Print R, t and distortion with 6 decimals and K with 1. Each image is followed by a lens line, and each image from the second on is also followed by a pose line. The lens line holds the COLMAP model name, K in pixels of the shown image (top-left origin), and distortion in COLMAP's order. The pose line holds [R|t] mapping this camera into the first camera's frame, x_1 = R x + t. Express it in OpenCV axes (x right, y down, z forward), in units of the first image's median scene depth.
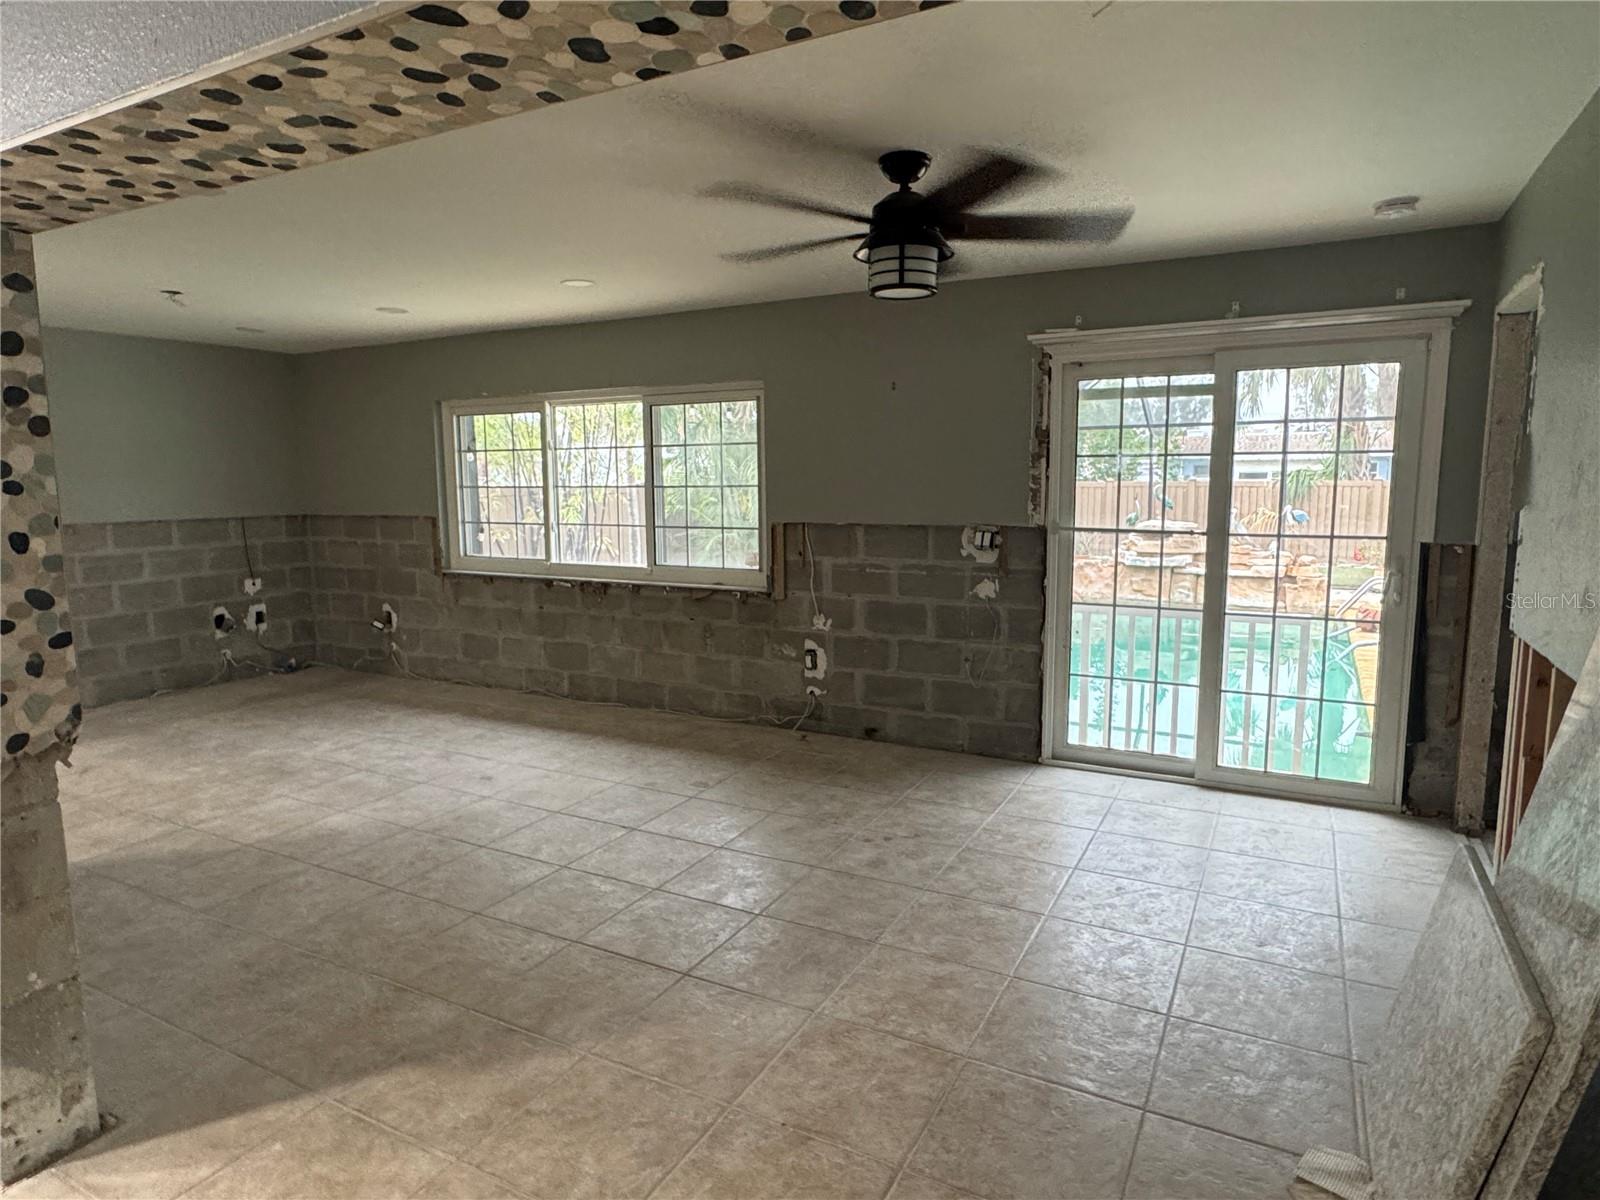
lens RADIAL K [[929.4, 0, 807.4], [0, 929.4, 602.1], [0, 0, 1]] dist [0.005781, 0.000460]
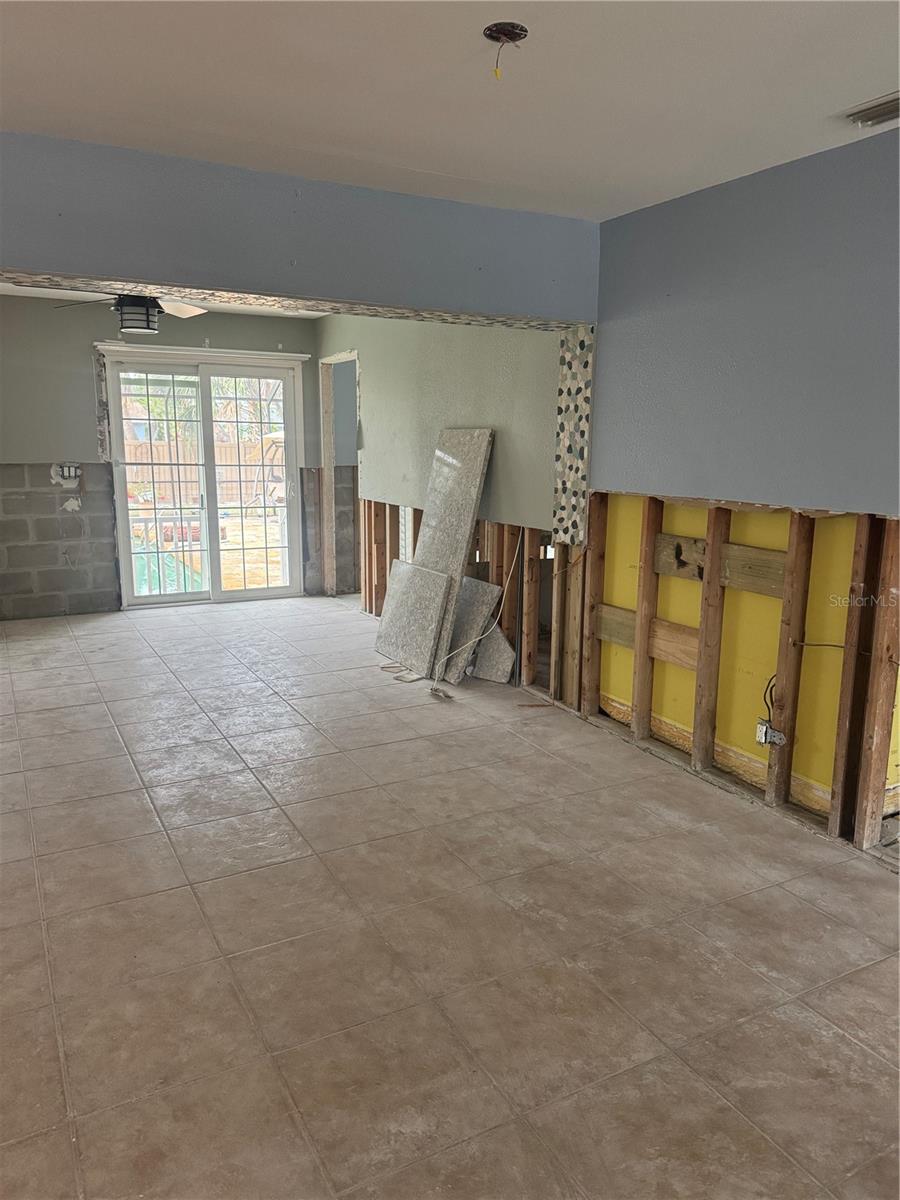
lens RADIAL K [[852.1, 0, 454.4], [0, 852.1, 605.0], [0, 0, 1]] dist [-0.006471, -0.006744]
pose [[0.540023, -0.146153, 0.828863, -0.659688], [0.097890, 0.989030, 0.110618, 0.056207], [-0.835938, 0.021401, 0.548406, -0.291828]]
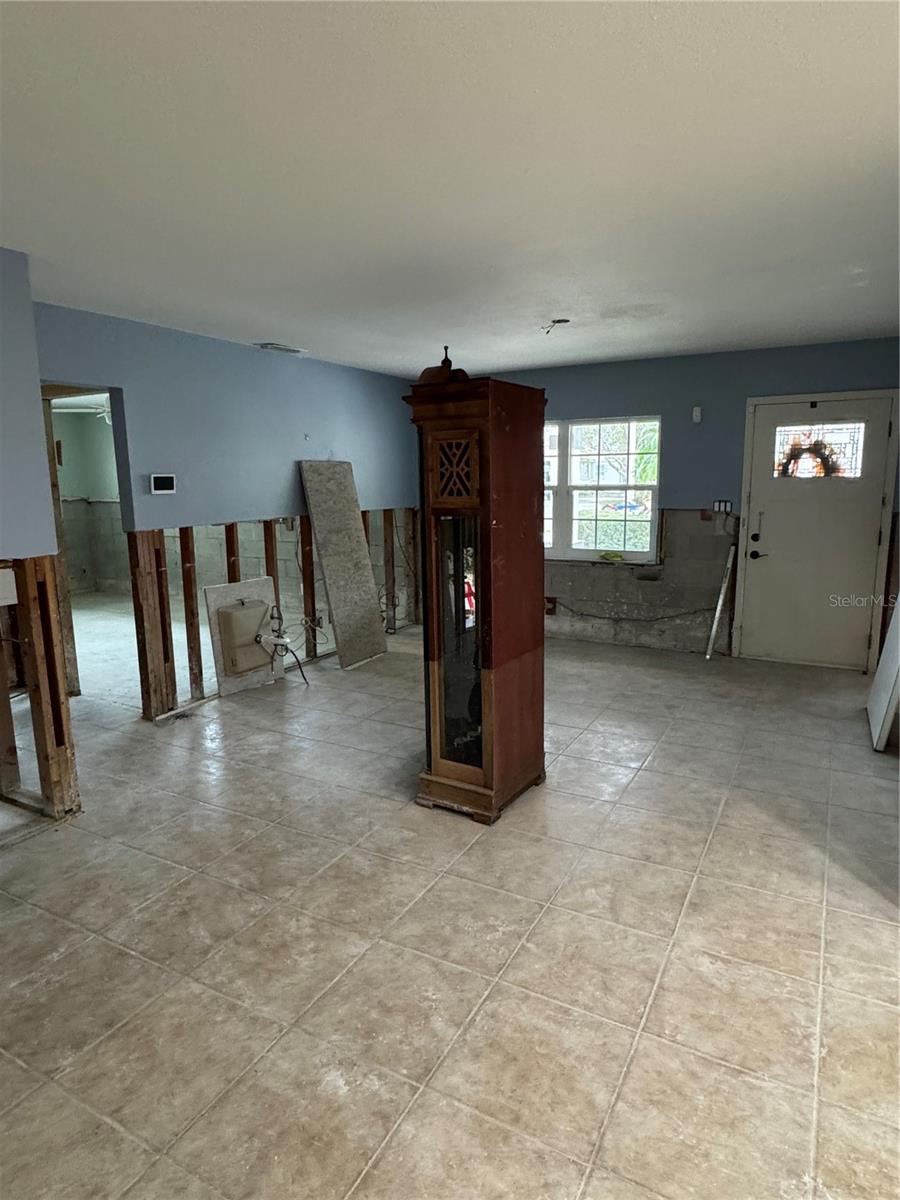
lens RADIAL K [[697.0, 0, 452.2], [0, 697.0, 593.3], [0, 0, 1]] dist [0.005781, 0.000460]
pose [[-0.999514, 0.027921, 0.013859, -0.459006], [0.030816, 0.952041, 0.304414, -0.033036], [-0.004695, 0.304693, -0.952439, 0.224136]]
